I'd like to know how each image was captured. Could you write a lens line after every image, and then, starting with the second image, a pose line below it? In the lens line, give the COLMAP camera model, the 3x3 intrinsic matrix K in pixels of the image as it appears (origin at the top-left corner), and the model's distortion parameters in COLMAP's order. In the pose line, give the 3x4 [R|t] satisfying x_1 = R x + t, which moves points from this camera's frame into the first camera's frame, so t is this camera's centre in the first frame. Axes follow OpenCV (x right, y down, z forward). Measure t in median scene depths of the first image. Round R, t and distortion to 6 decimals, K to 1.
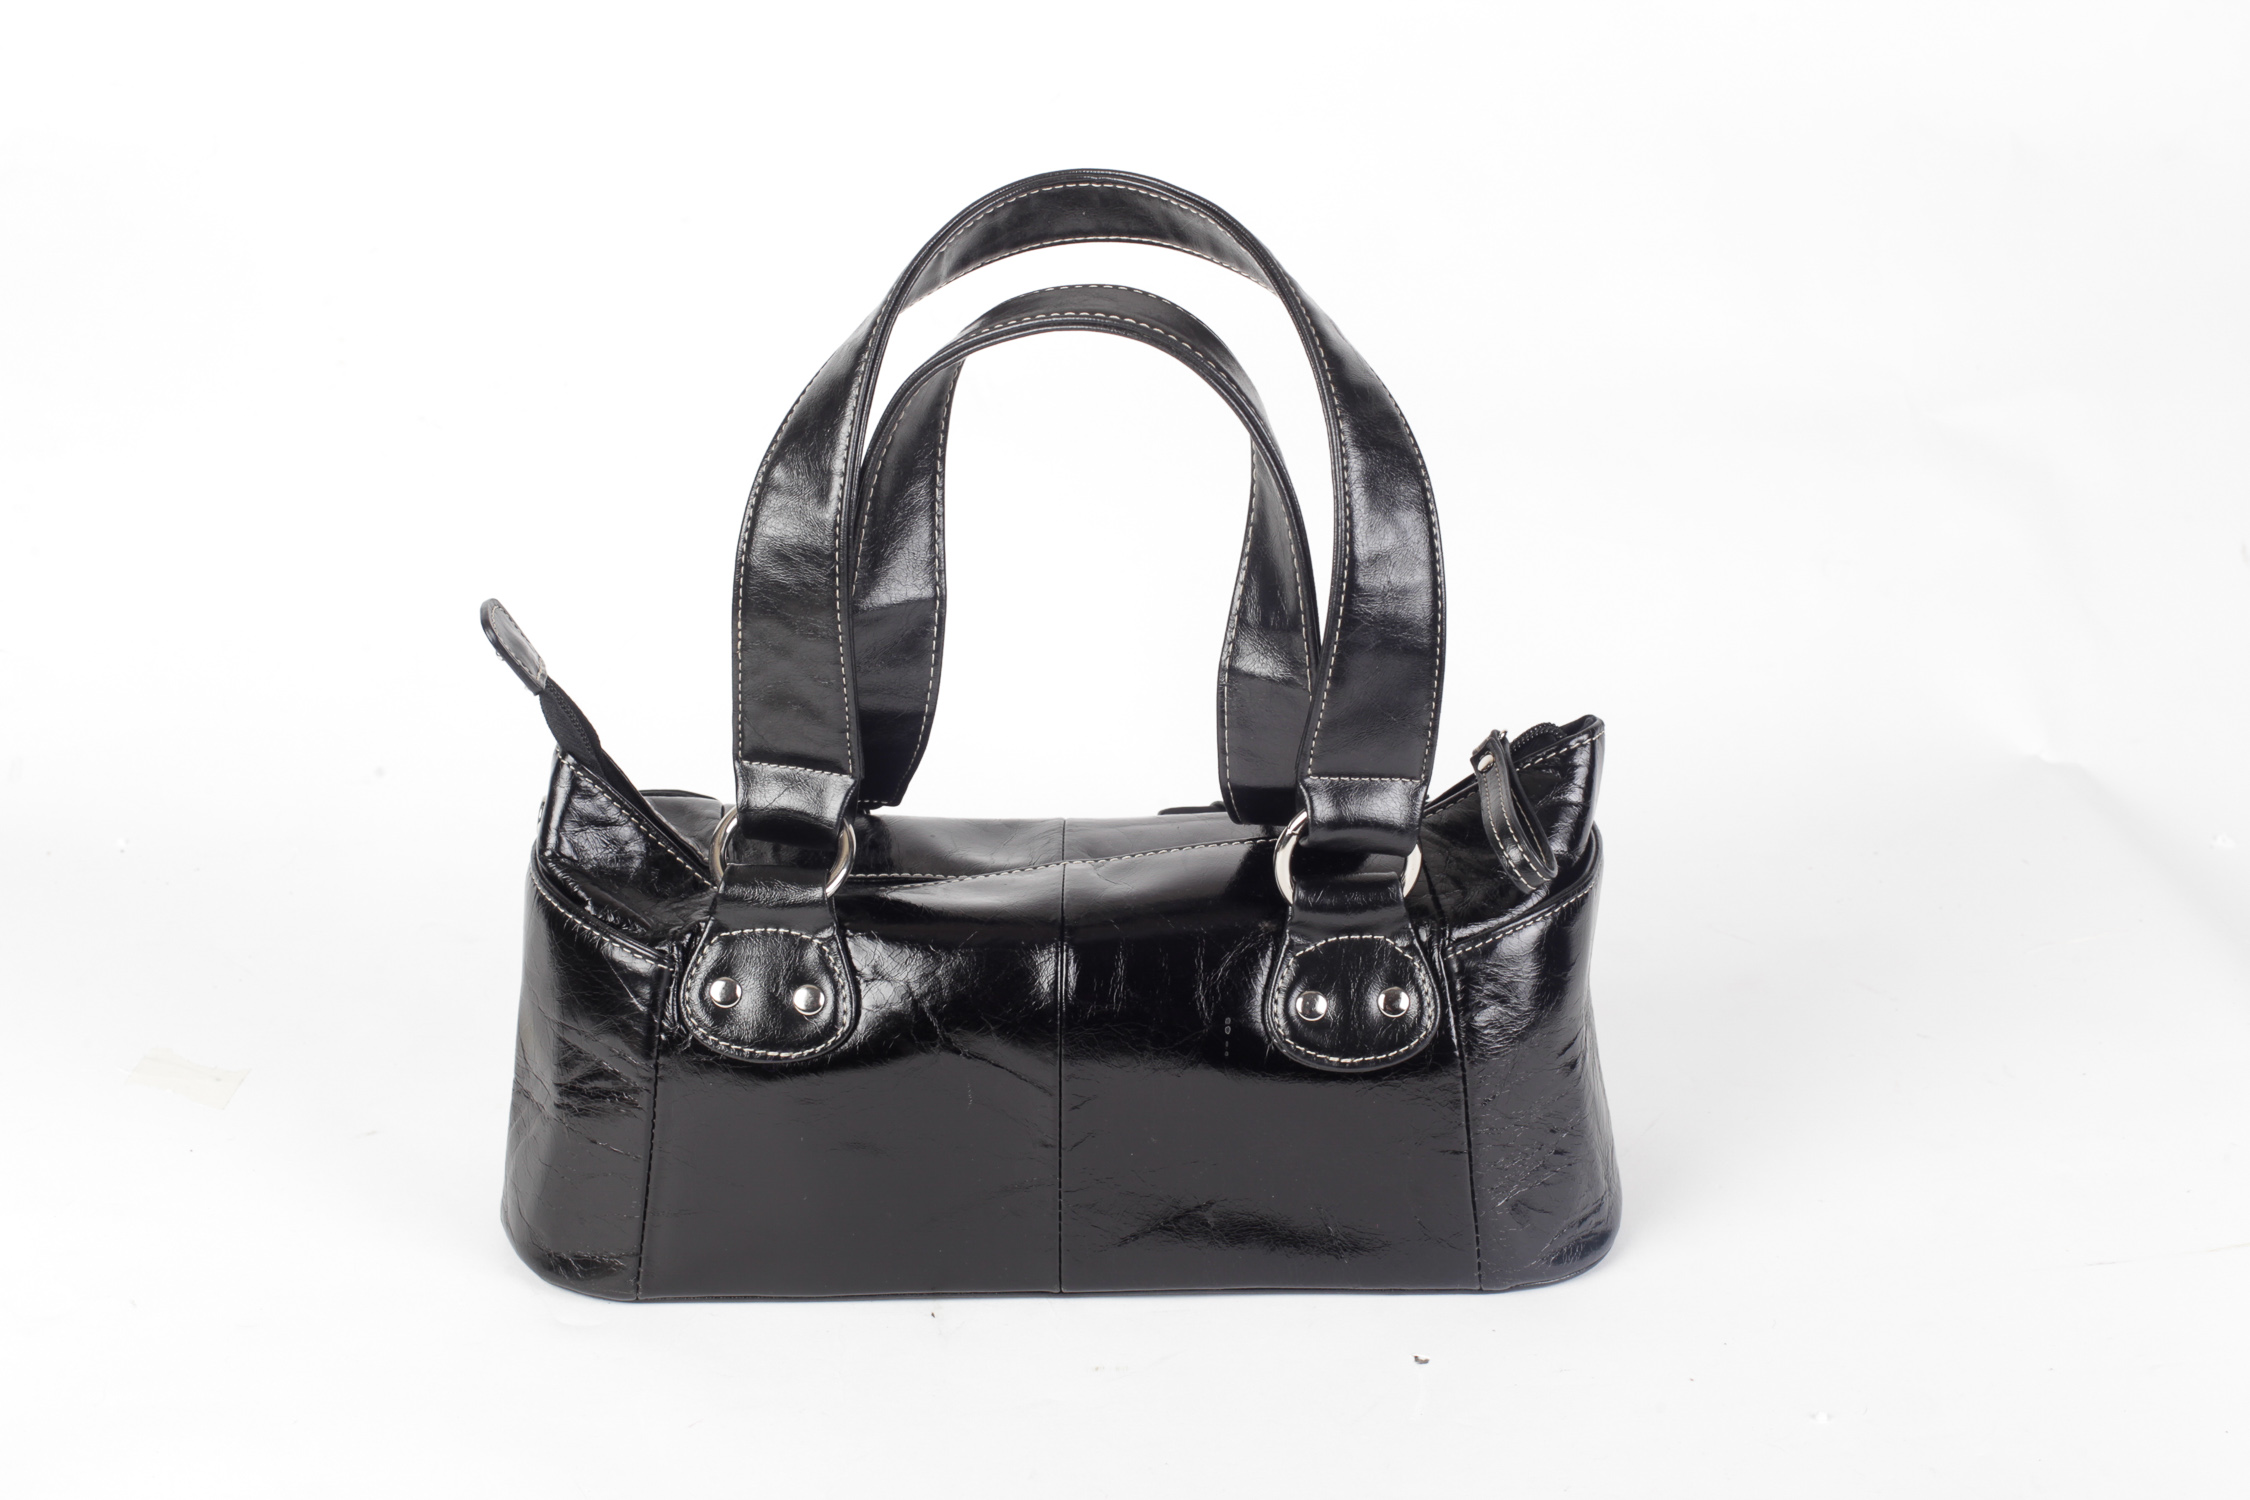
lens RADIAL K [[3487.3, 0, 1125.0], [0, 3487.3, 750.0], [0, 0, 1]] dist [-0.194268, -0.009030]
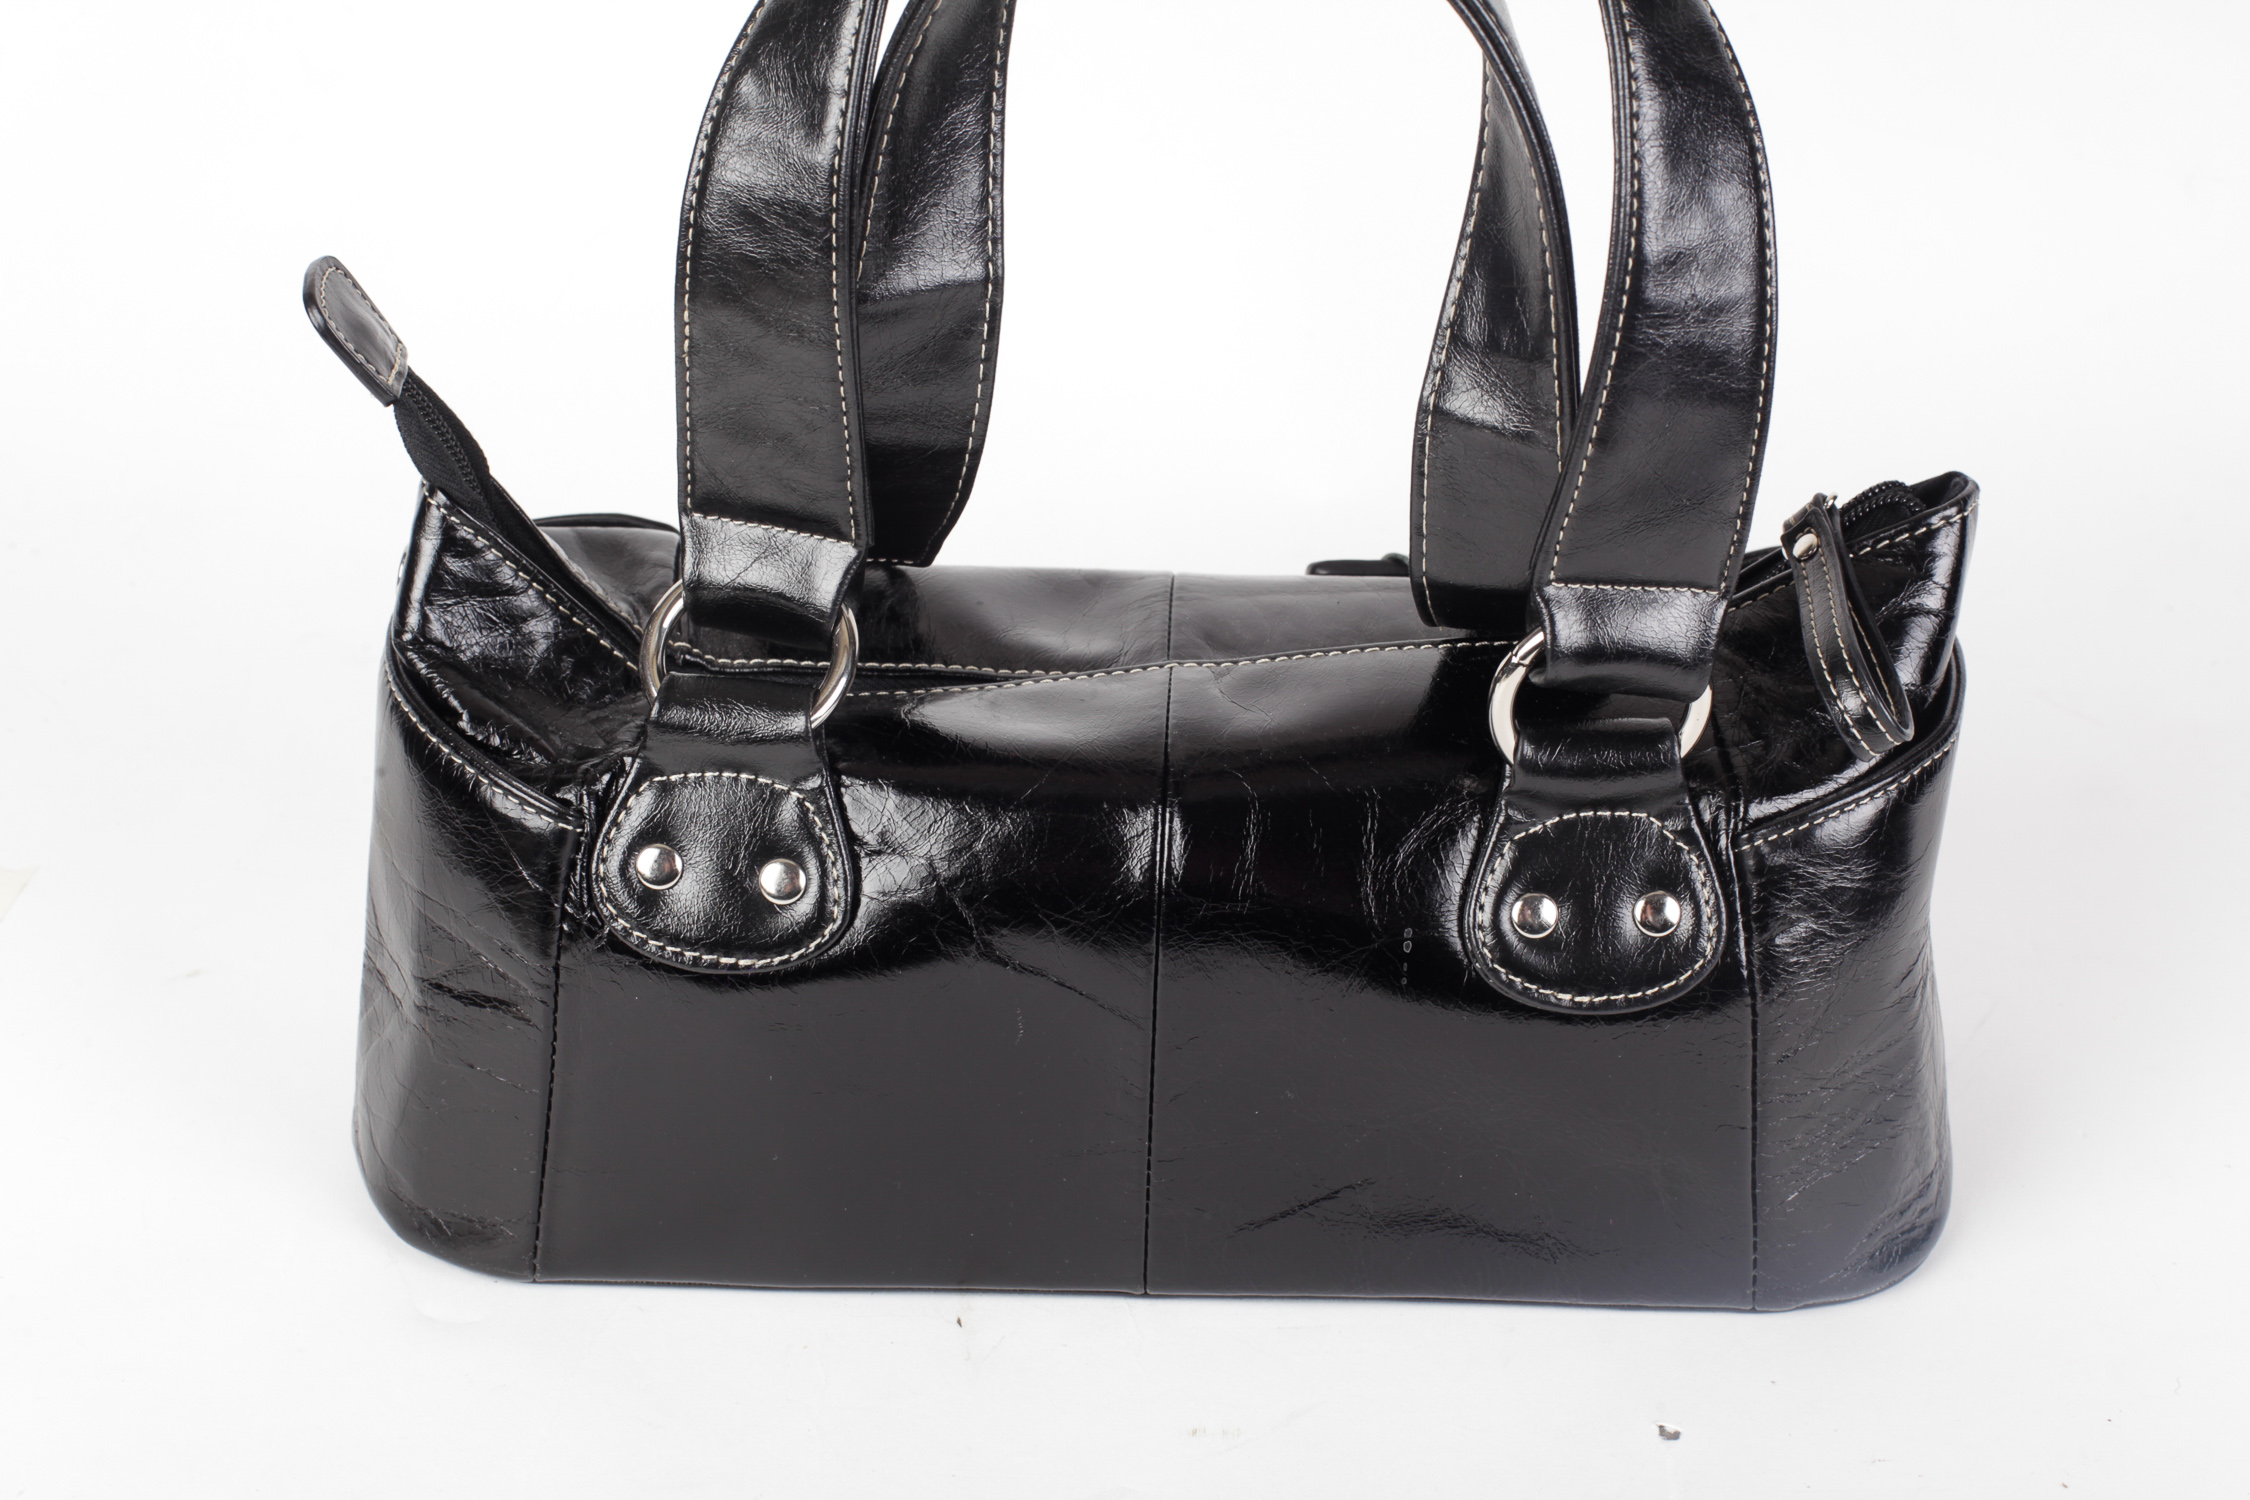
lens RADIAL K [[3487.3, 0, 1125.0], [0, 3487.3, 750.0], [0, 0, 1]] dist [-0.194268, -0.009030]
pose [[0.999105, 0.033924, -0.025284, -0.009038], [-0.029515, 0.987000, 0.157985, -0.060658], [0.030315, -0.157097, 0.987118, 0.344587]]
